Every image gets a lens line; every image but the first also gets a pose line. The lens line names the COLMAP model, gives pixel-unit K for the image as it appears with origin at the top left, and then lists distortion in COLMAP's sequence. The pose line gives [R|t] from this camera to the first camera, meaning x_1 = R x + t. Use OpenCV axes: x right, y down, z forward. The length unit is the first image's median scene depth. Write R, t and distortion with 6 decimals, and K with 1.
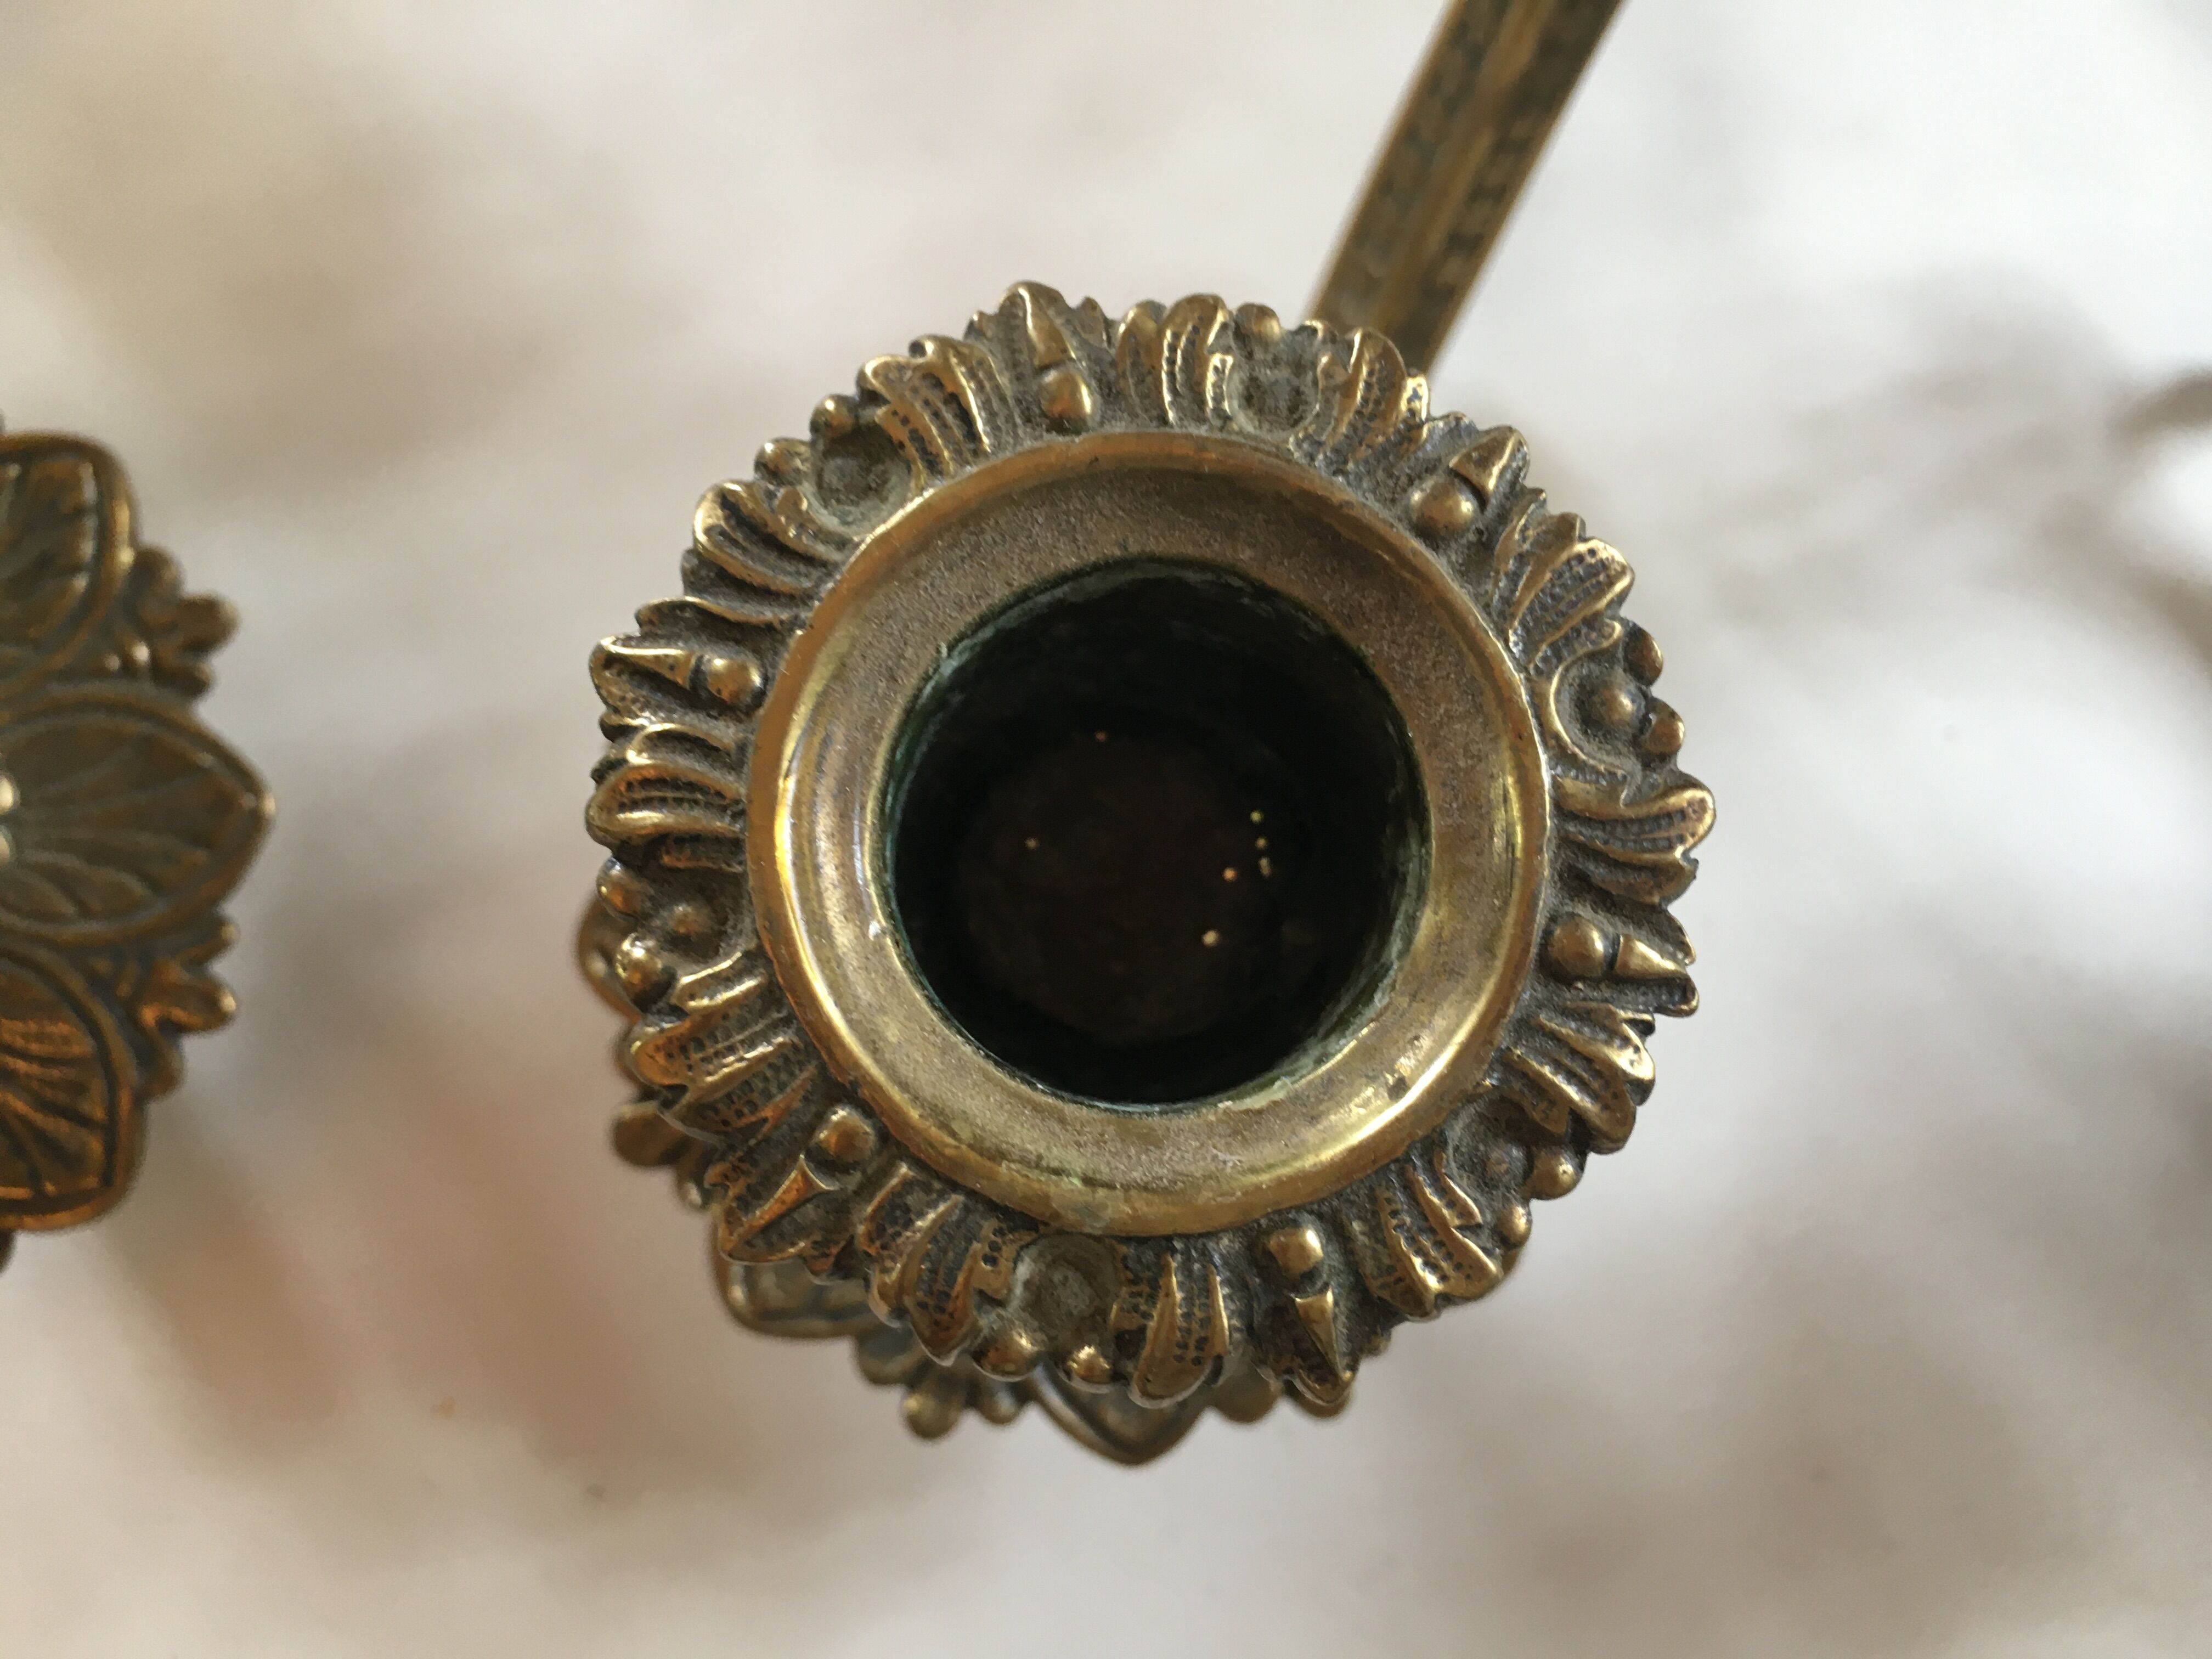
lens RADIAL K [[1849.6, 0, 1109.4], [0, 1849.6, 848.9], [0, 0, 1]] dist [0.013326, -0.042916]
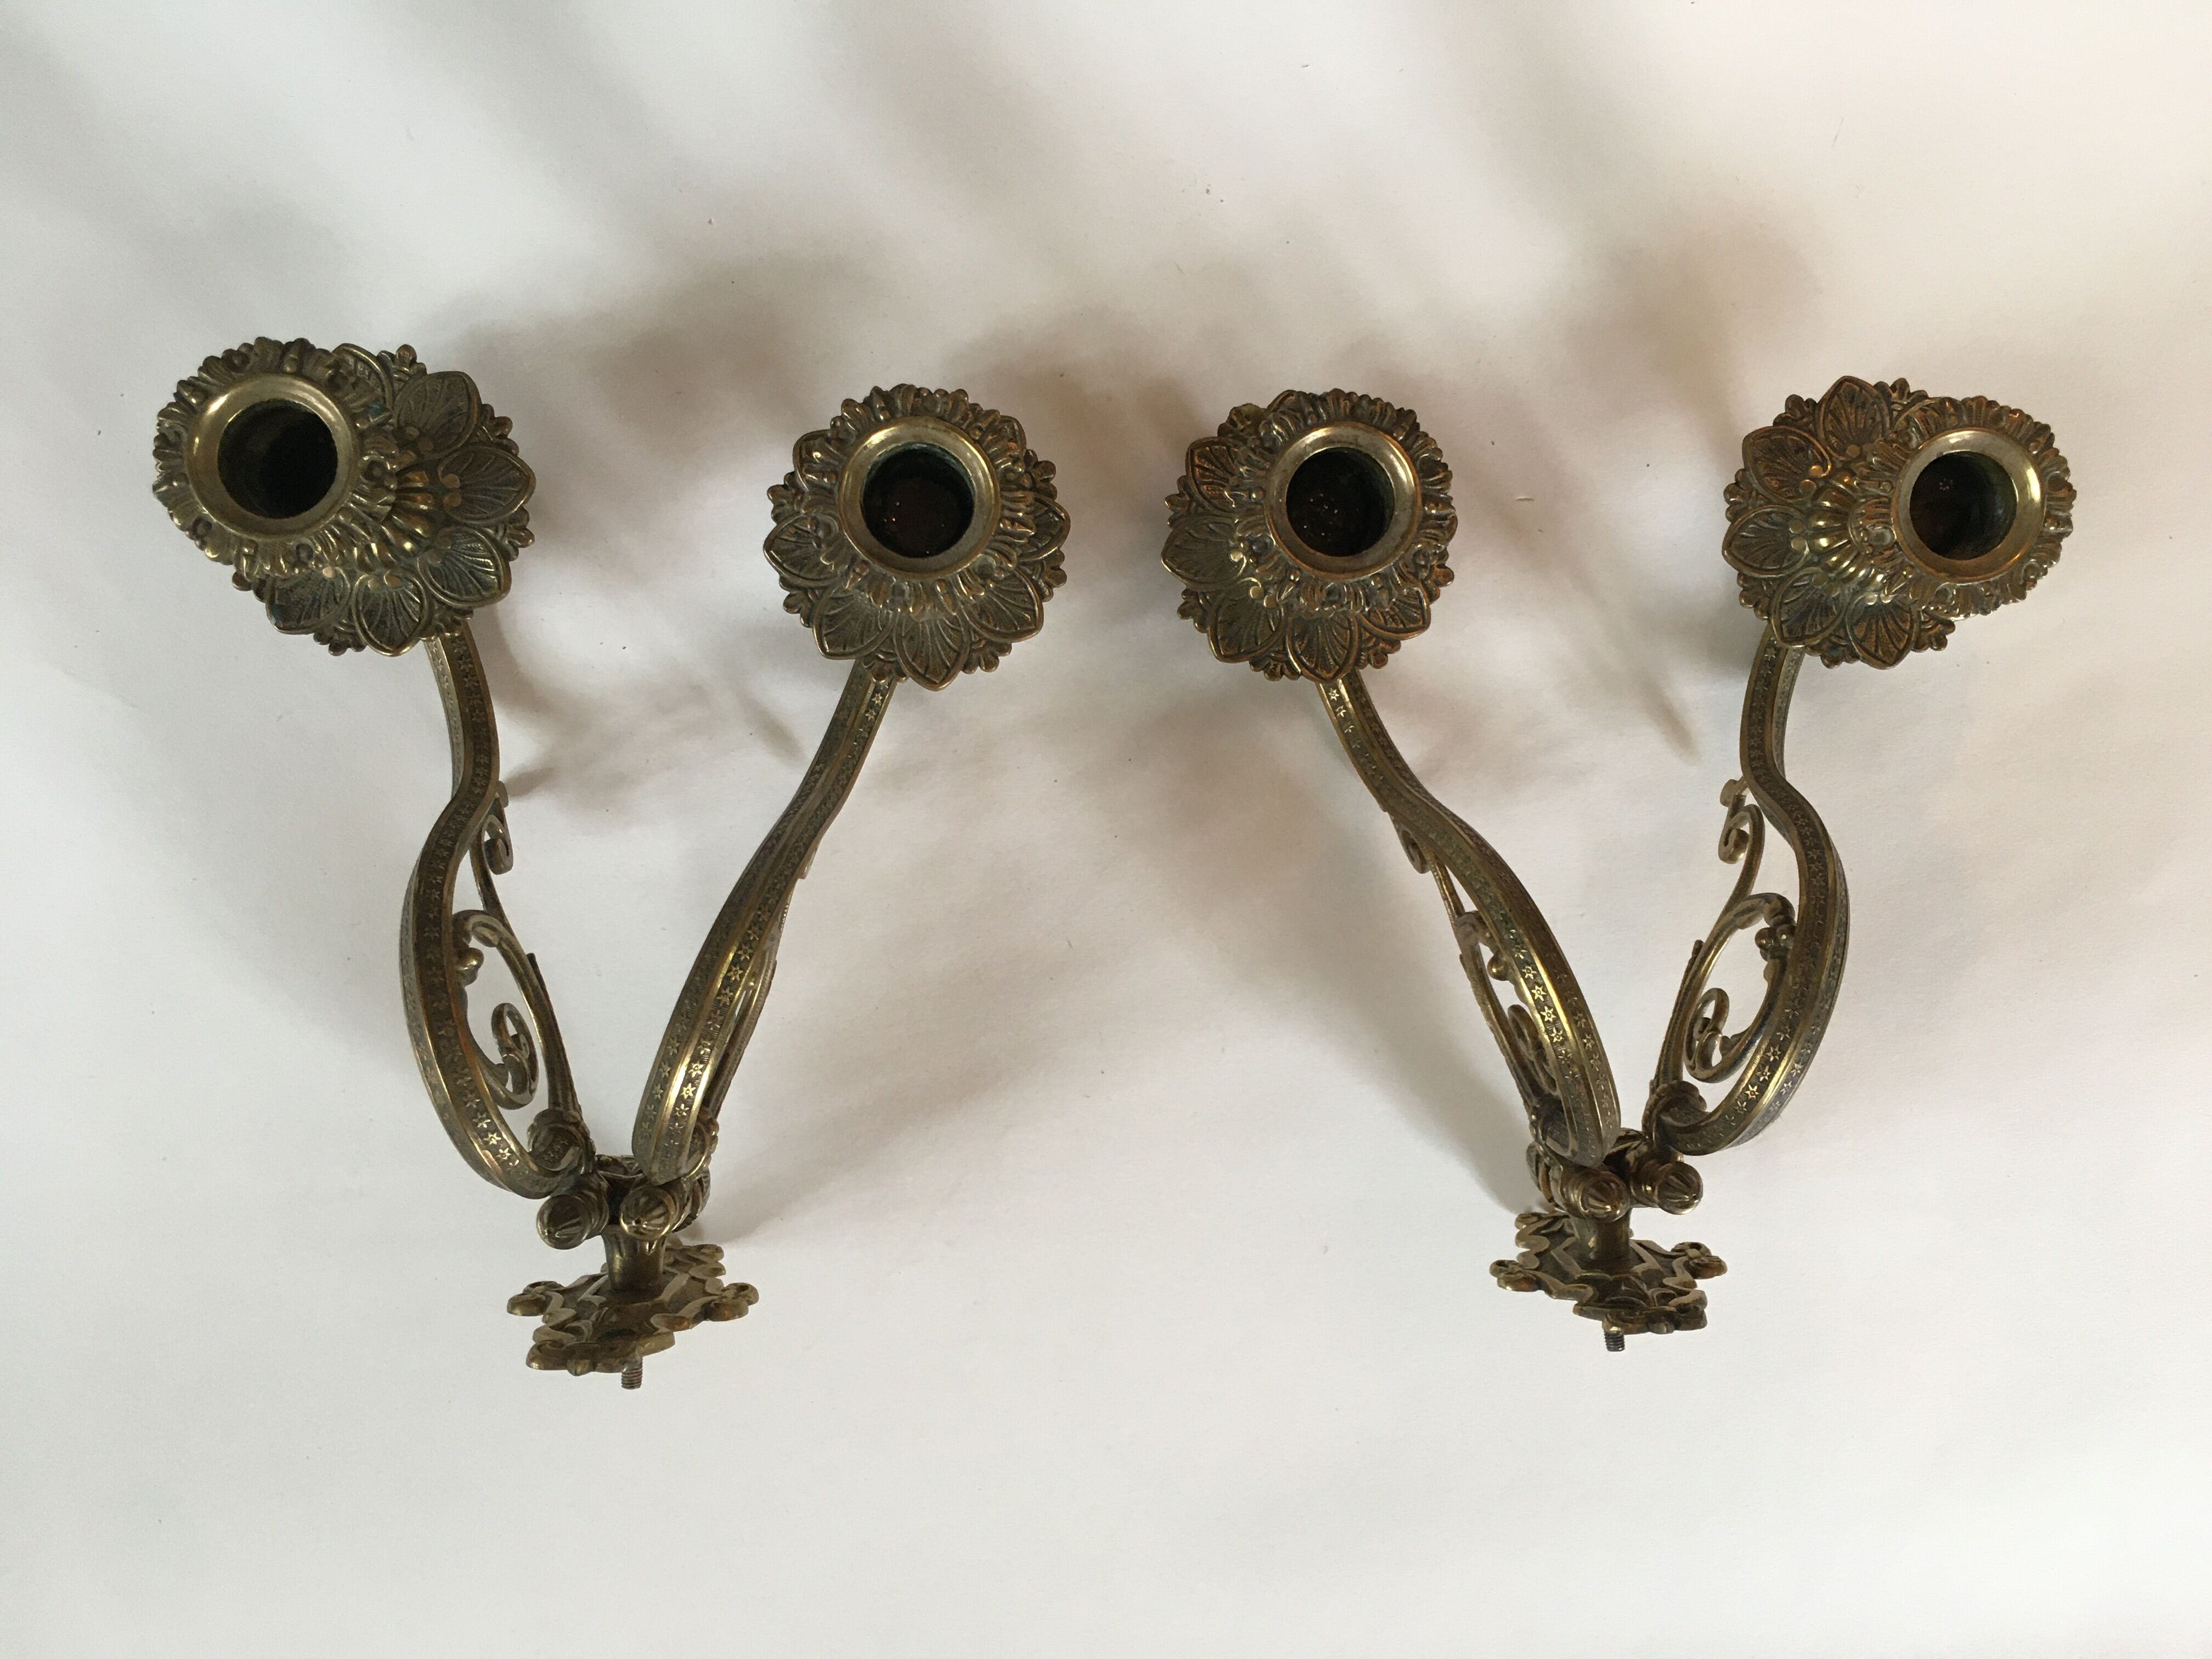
lens RADIAL K [[1849.6, 0, 1109.4], [0, 1849.6, 848.9], [0, 0, 1]] dist [0.013326, -0.042916]
pose [[-0.987587, 0.065477, -0.142773, 0.289026], [-0.081875, -0.990309, 0.112177, -1.545242], [-0.134044, 0.122474, 0.983378, -3.835319]]
